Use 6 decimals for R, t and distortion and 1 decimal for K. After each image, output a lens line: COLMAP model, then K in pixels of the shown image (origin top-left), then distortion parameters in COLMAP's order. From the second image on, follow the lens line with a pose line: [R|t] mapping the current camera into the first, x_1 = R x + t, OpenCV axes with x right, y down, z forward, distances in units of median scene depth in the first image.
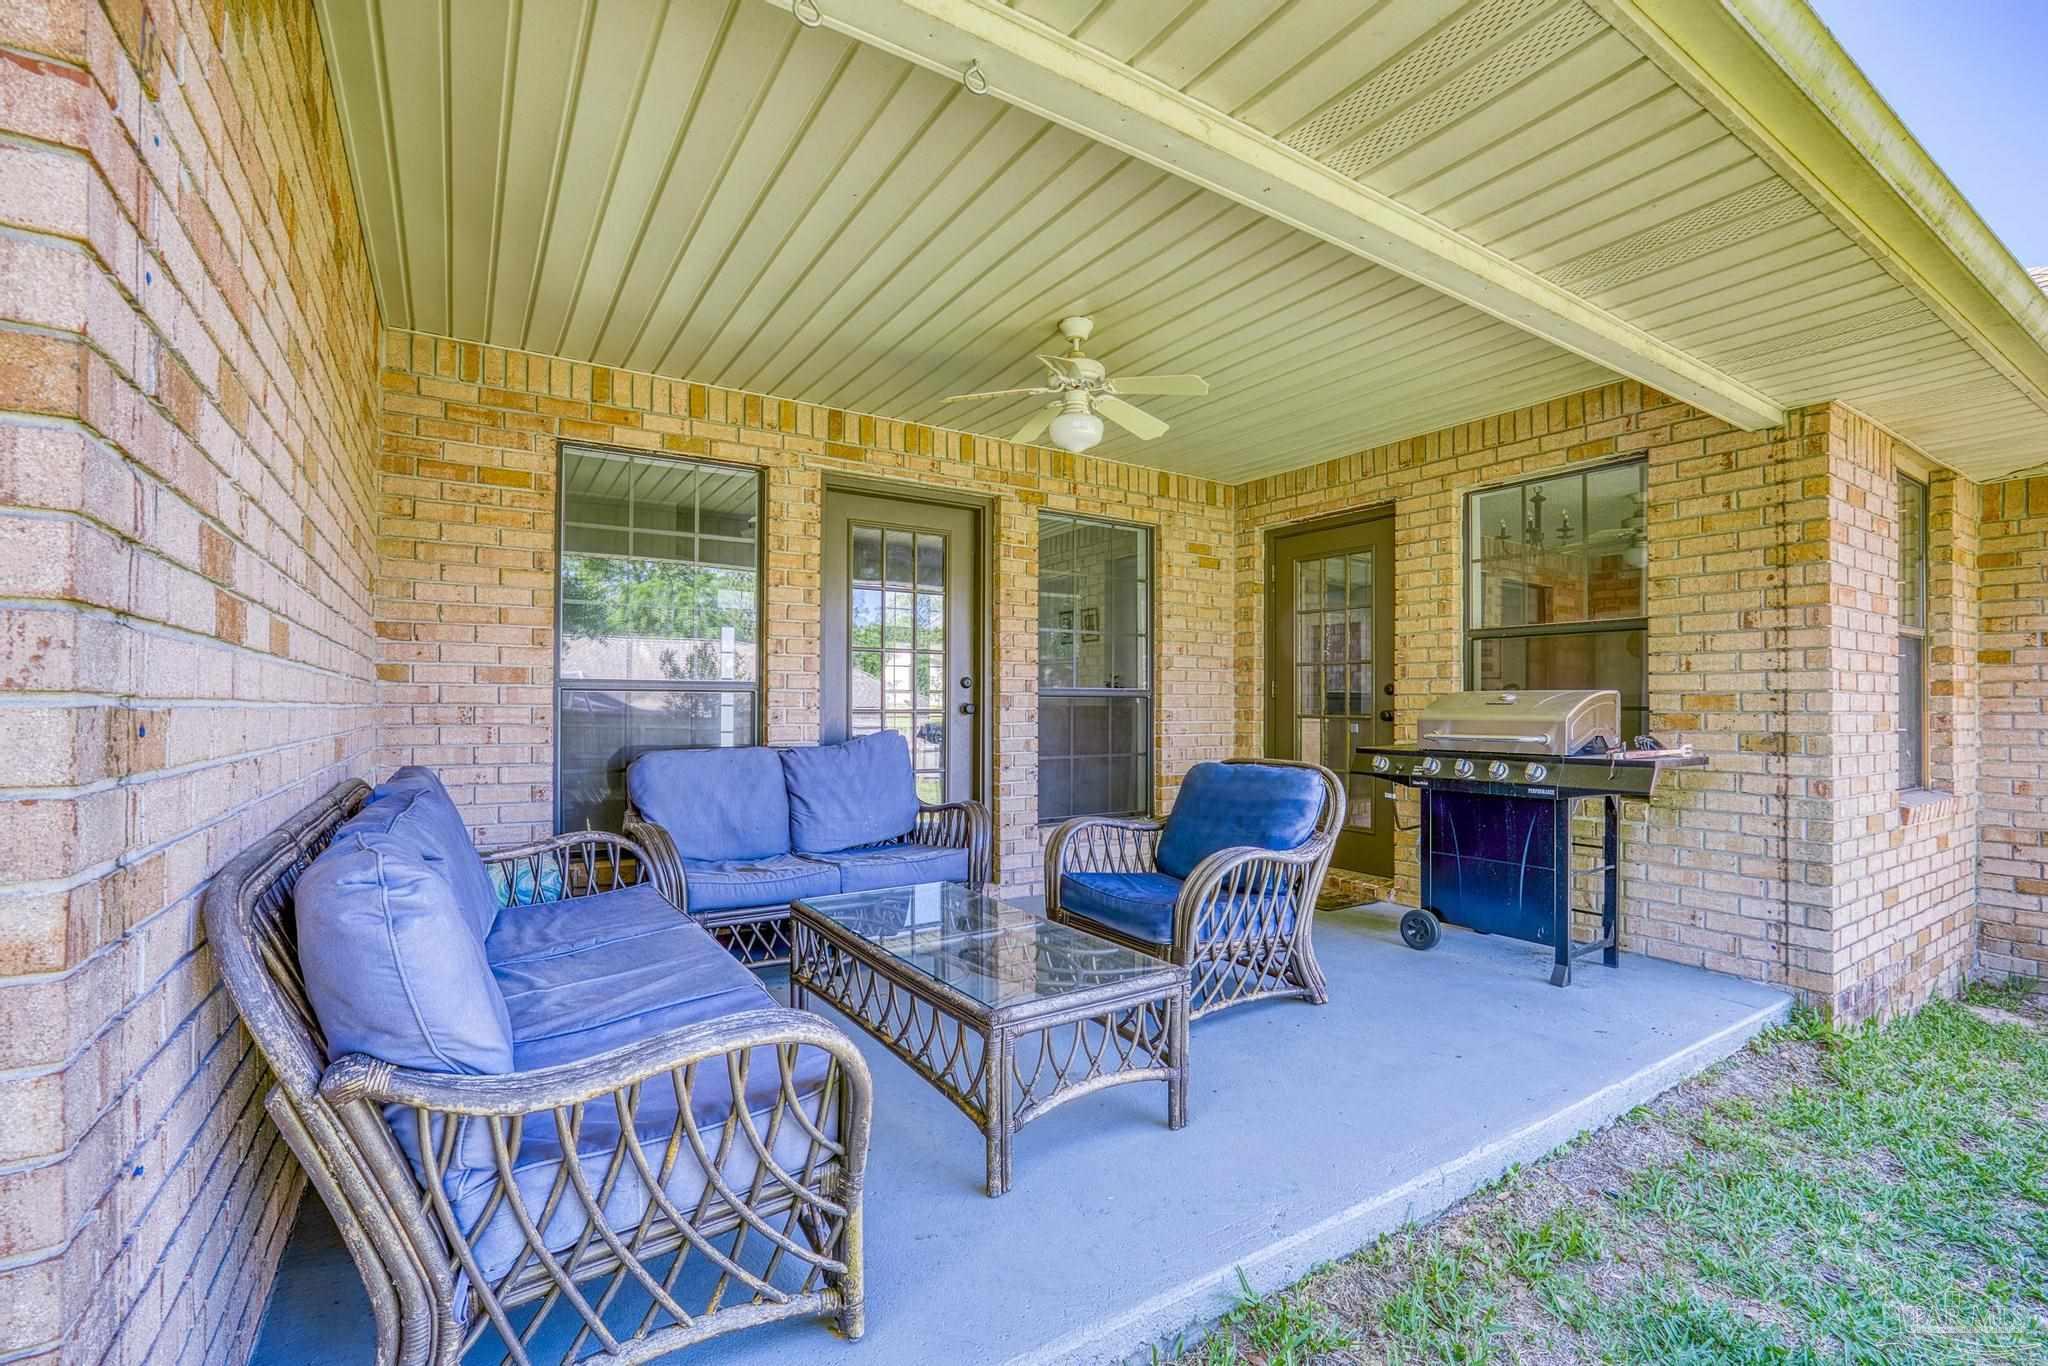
lens RADIAL K [[889.6, 0, 1020.0], [0, 889.6, 699.0], [0, 0, 1]] dist [-0.053671, 0.021569]
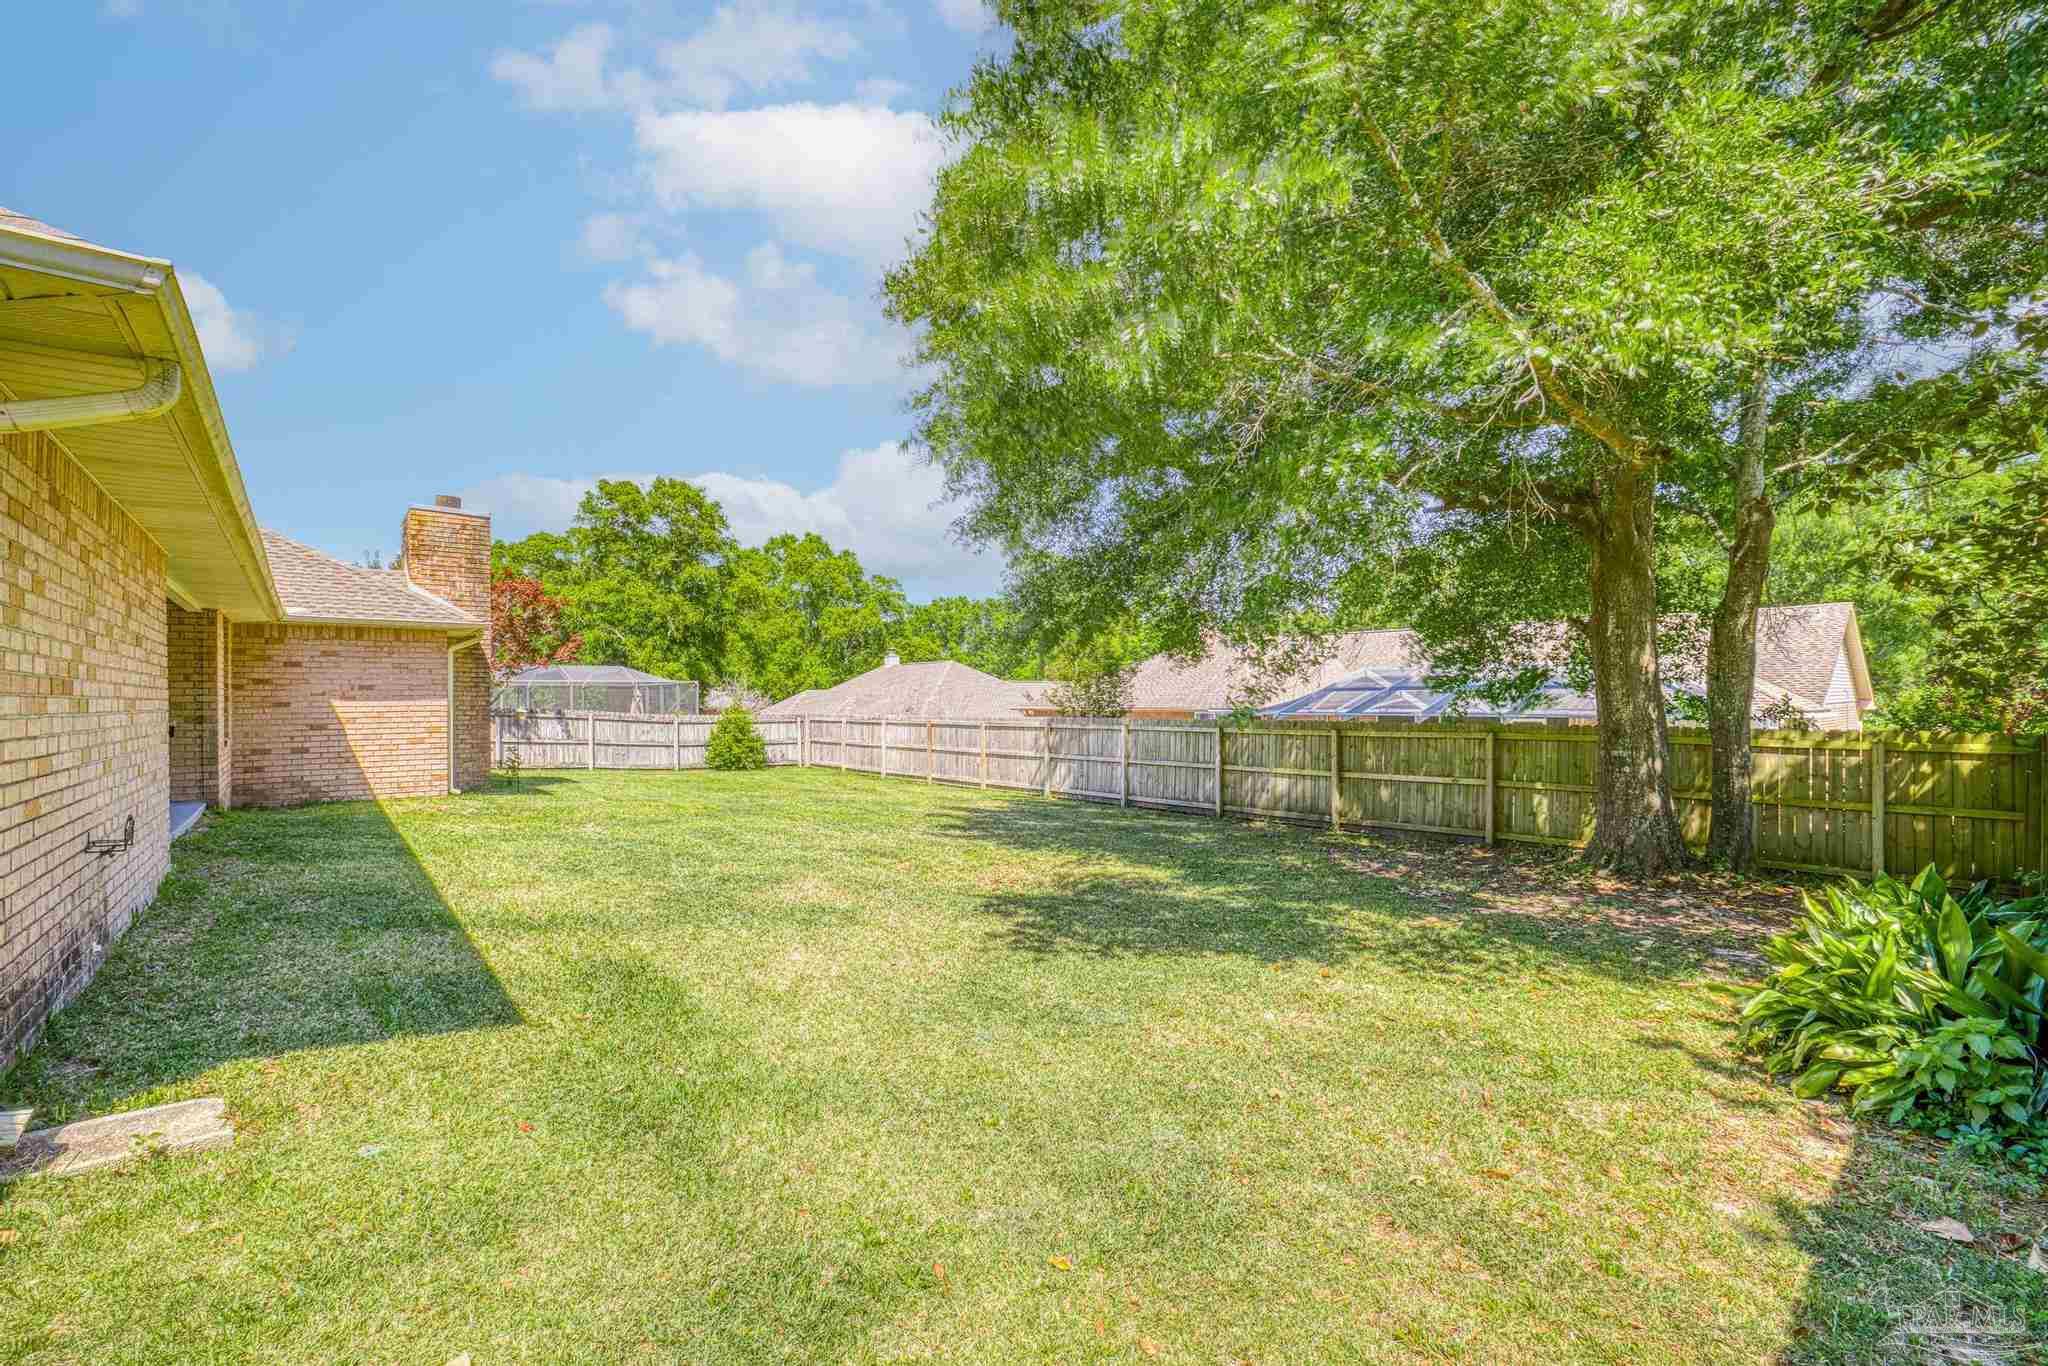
lens RADIAL K [[889.6, 0, 1020.0], [0, 889.6, 699.0], [0, 0, 1]] dist [-0.053671, 0.021569]
pose [[-0.120379, -0.005335, 0.992714, -2.446062], [-0.003377, 0.999982, 0.004965, -0.044013], [-0.992722, -0.002755, -0.120395, -1.470832]]
